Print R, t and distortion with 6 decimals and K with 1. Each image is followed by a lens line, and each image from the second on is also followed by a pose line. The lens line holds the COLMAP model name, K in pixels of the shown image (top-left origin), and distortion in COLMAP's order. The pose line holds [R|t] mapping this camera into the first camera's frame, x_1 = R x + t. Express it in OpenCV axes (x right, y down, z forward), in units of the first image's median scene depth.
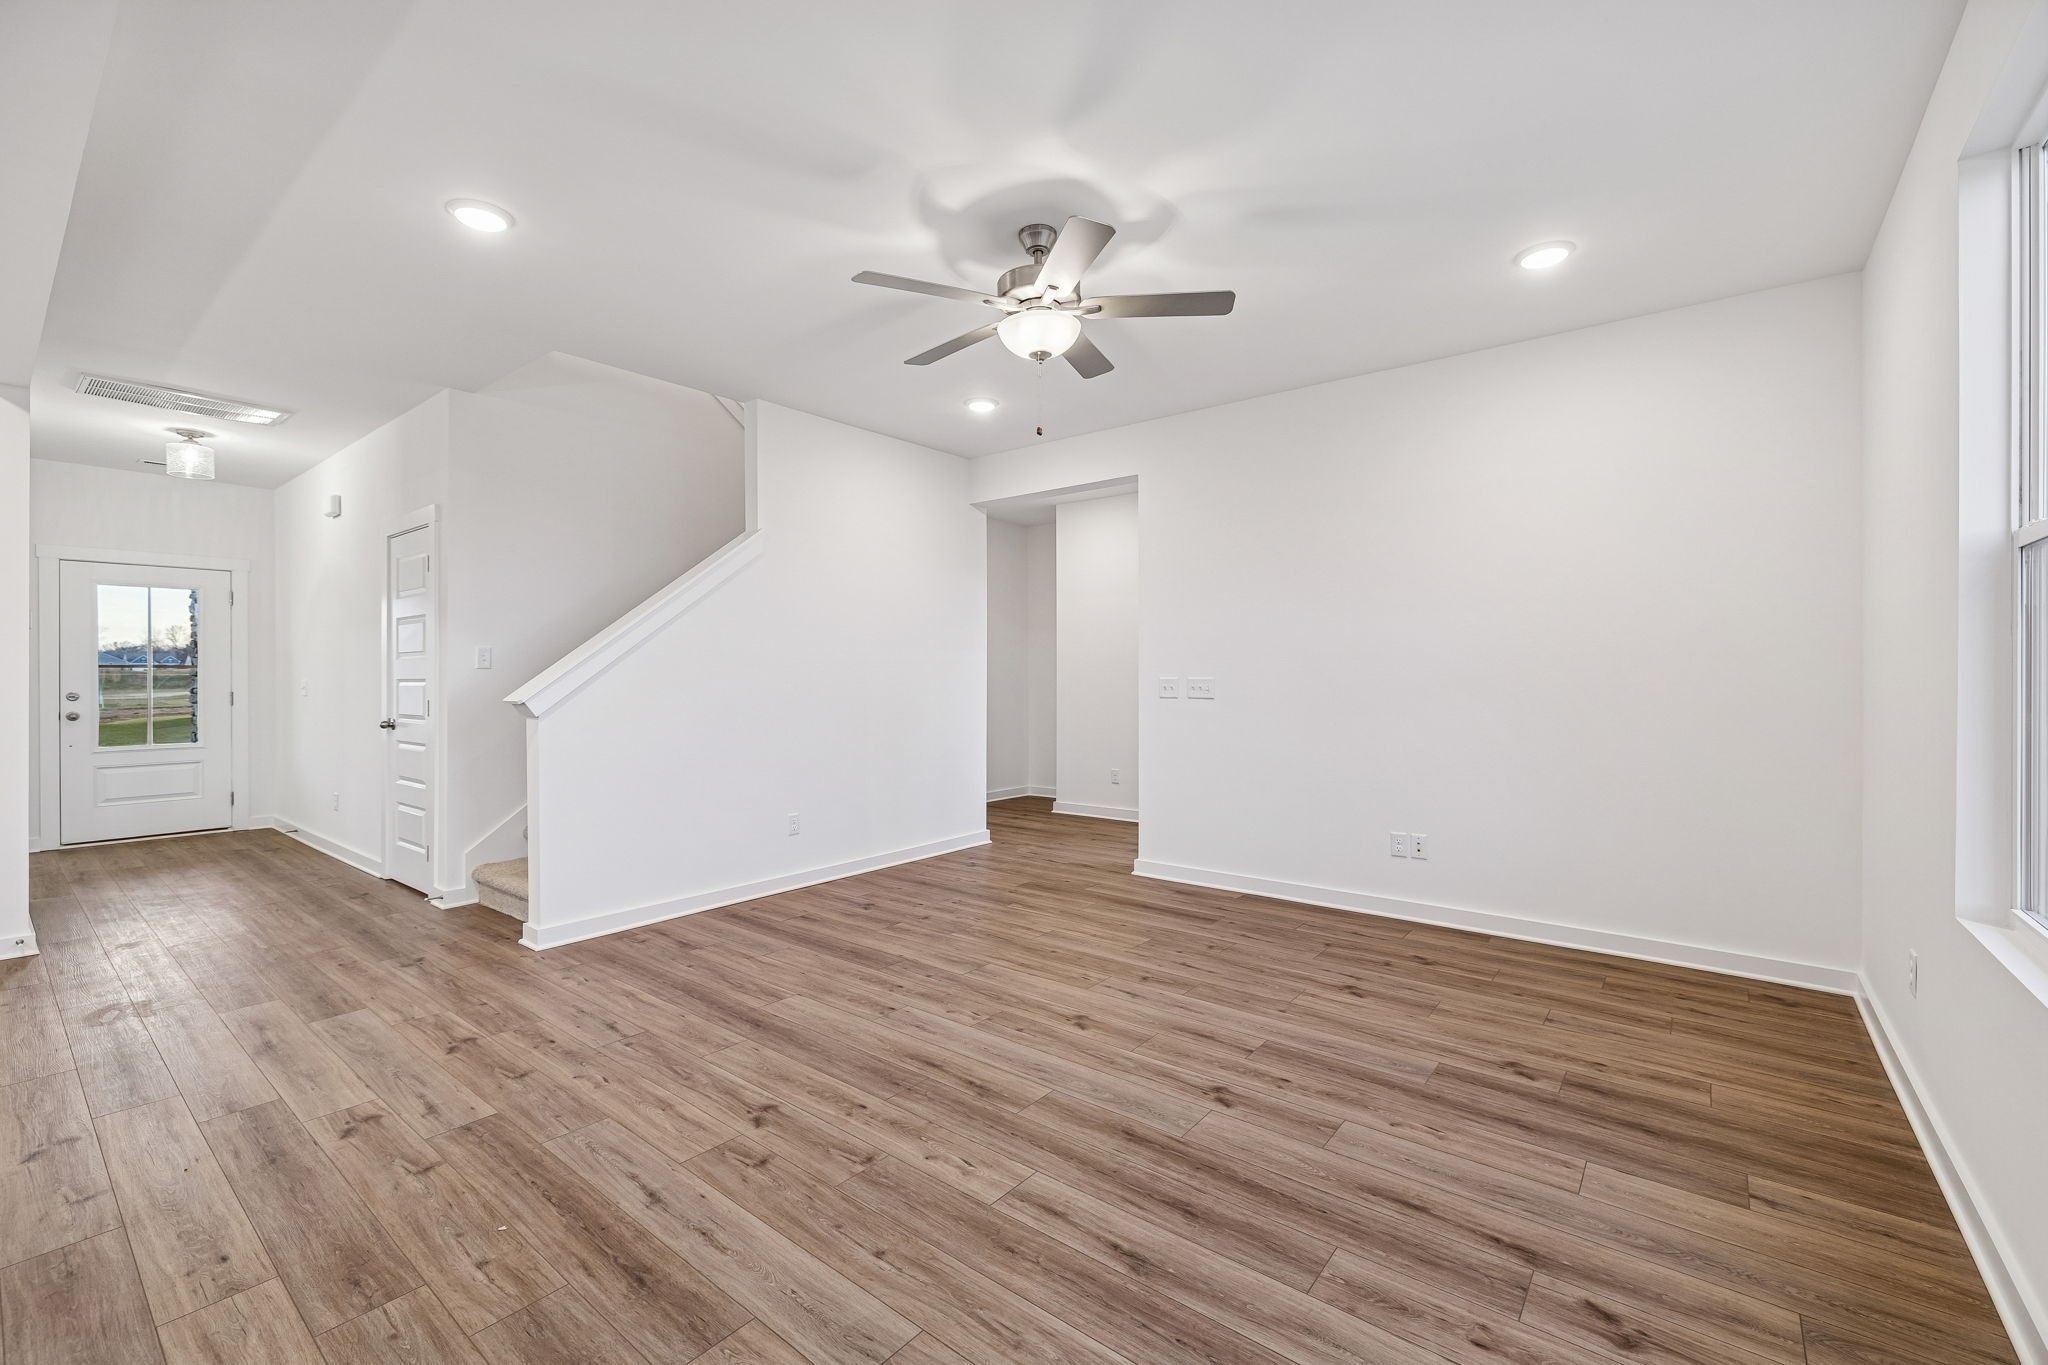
lens RADIAL K [[856.1, 0, 1020.6], [0, 856.1, 677.7], [0, 0, 1]] dist [-0.001301, -0.000159]
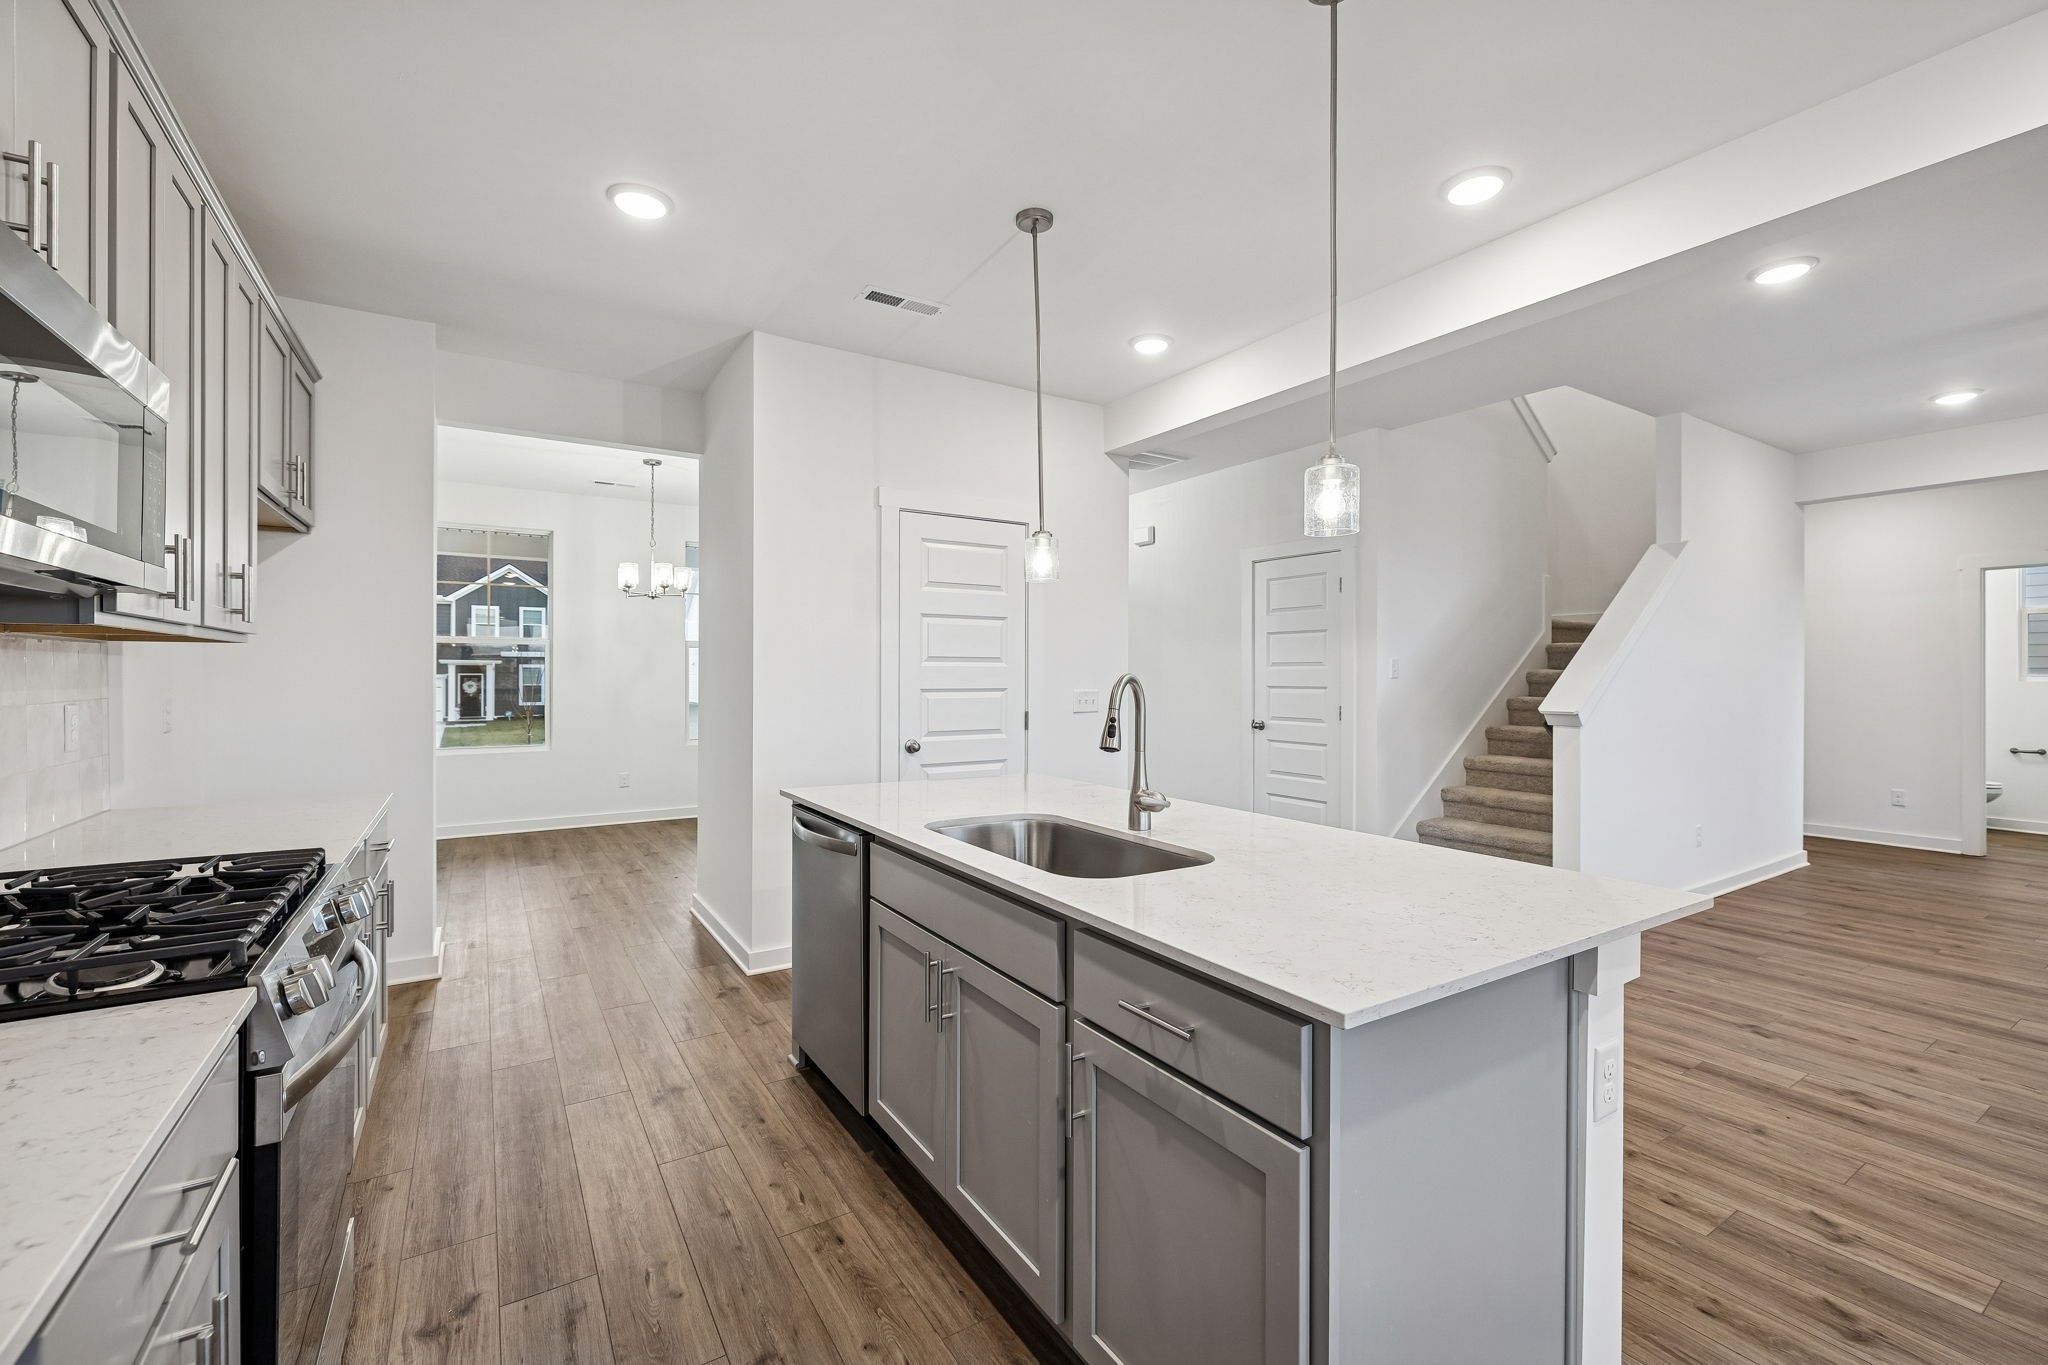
lens RADIAL K [[857.6, 0, 1027.4], [0, 857.6, 675.4], [0, 0, 1]] dist [-0.001641, -0.000271]
pose [[0.947187, 0.005354, -0.320638, -1.115385], [-0.005462, 0.999985, 0.000562, -0.019164], [0.320636, 0.001219, 0.947202, -0.316683]]
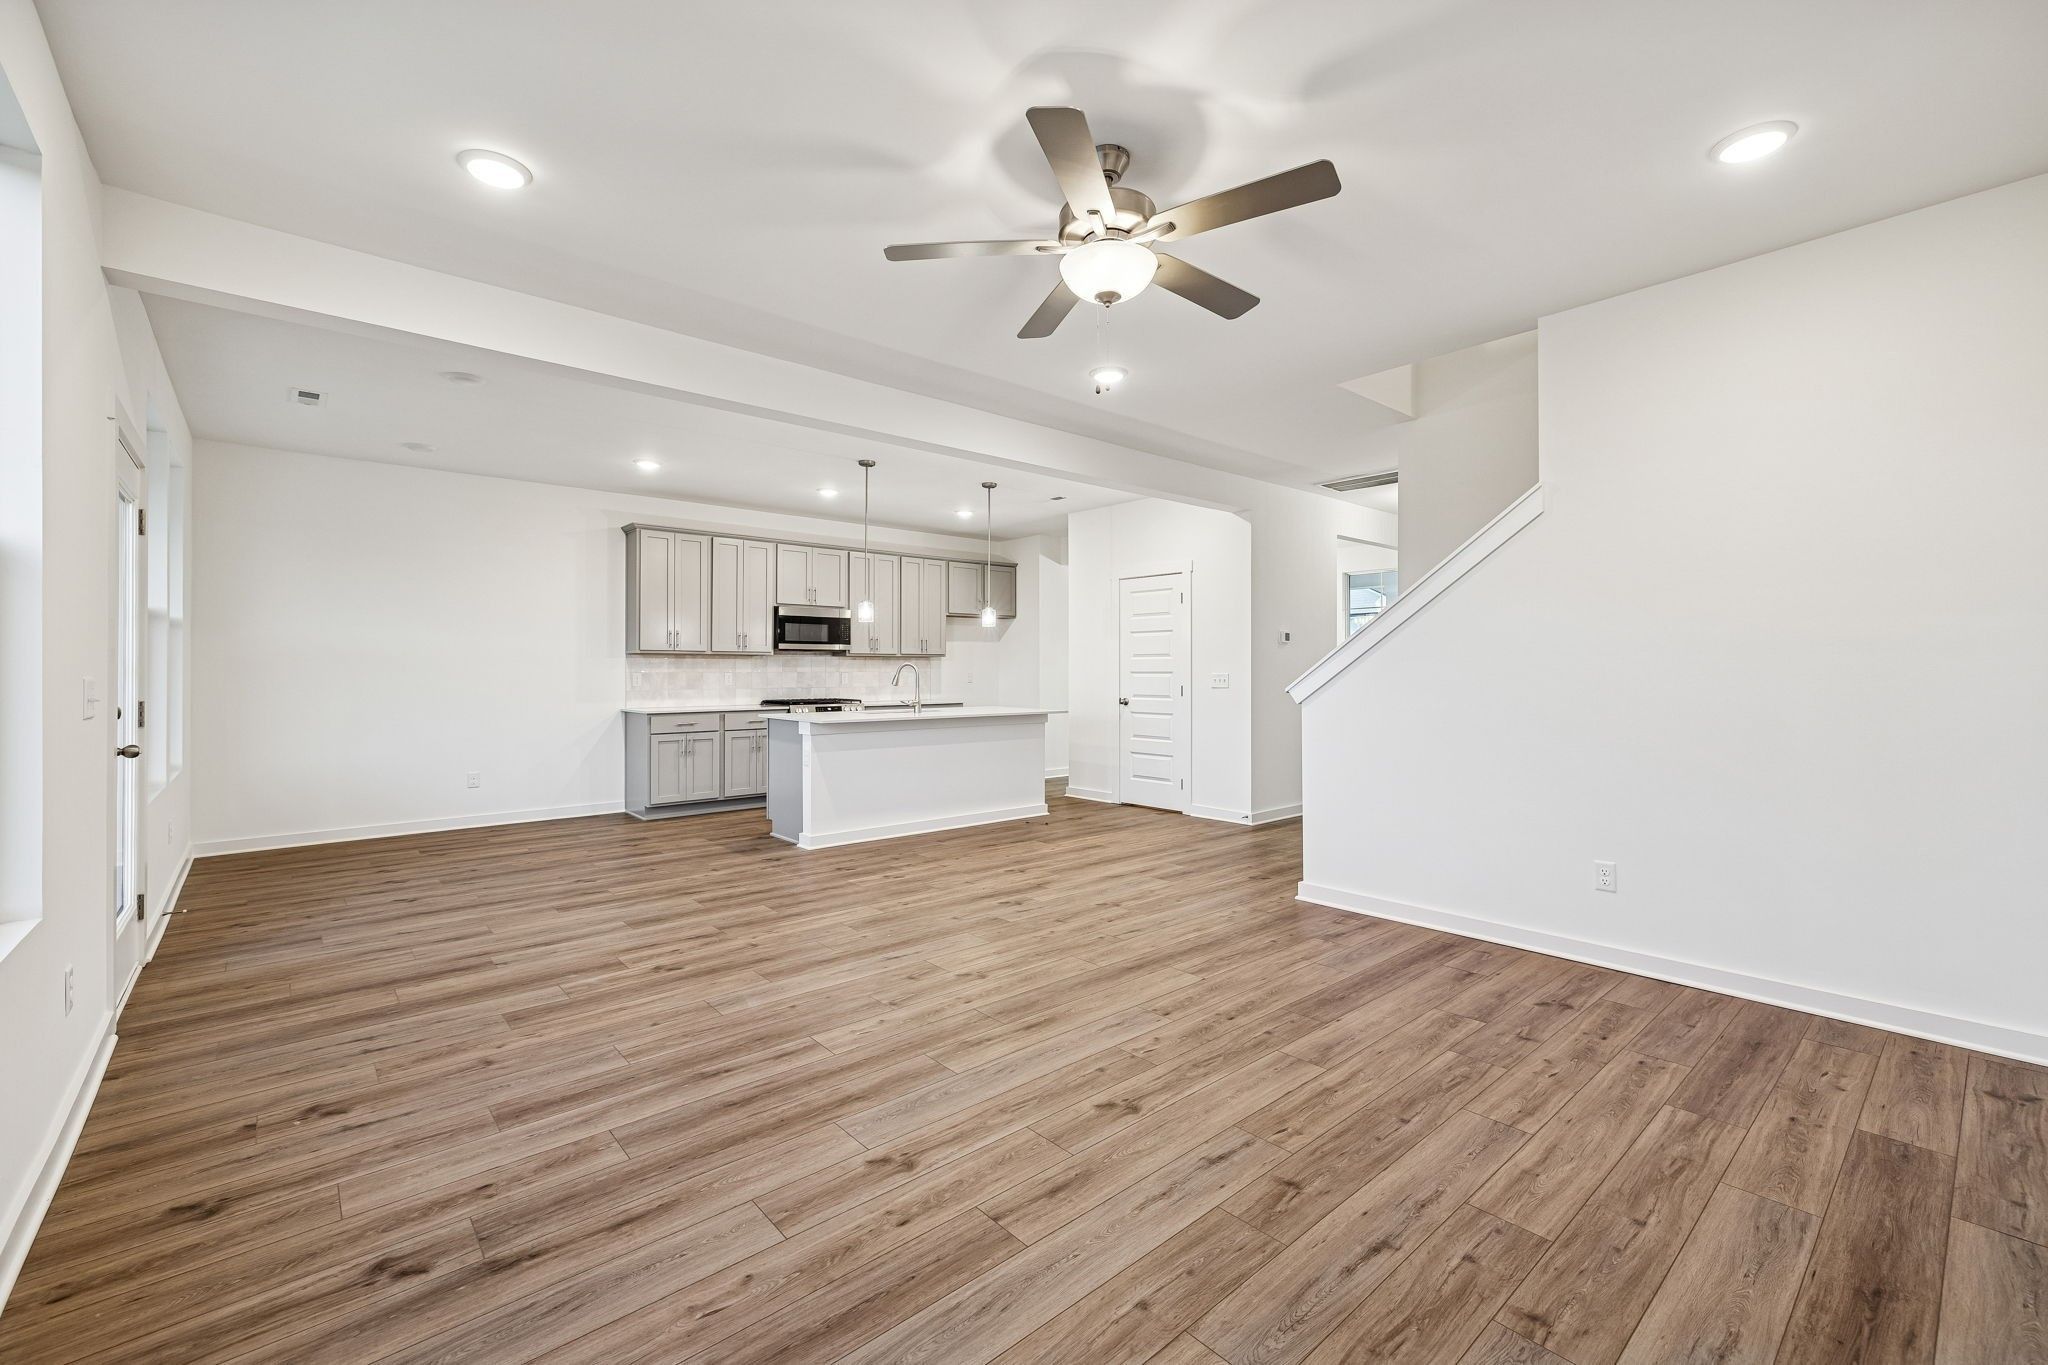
lens RADIAL K [[859.5, 0, 1021.0], [0, 859.5, 665.1], [0, 0, 1]] dist [0.007700, -0.000137]
pose [[-0.179991, -0.005017, -0.983655, 0.871372], [-0.001281, 0.999987, -0.004866, -0.002971], [0.983667, 0.000384, -0.179995, 1.053098]]
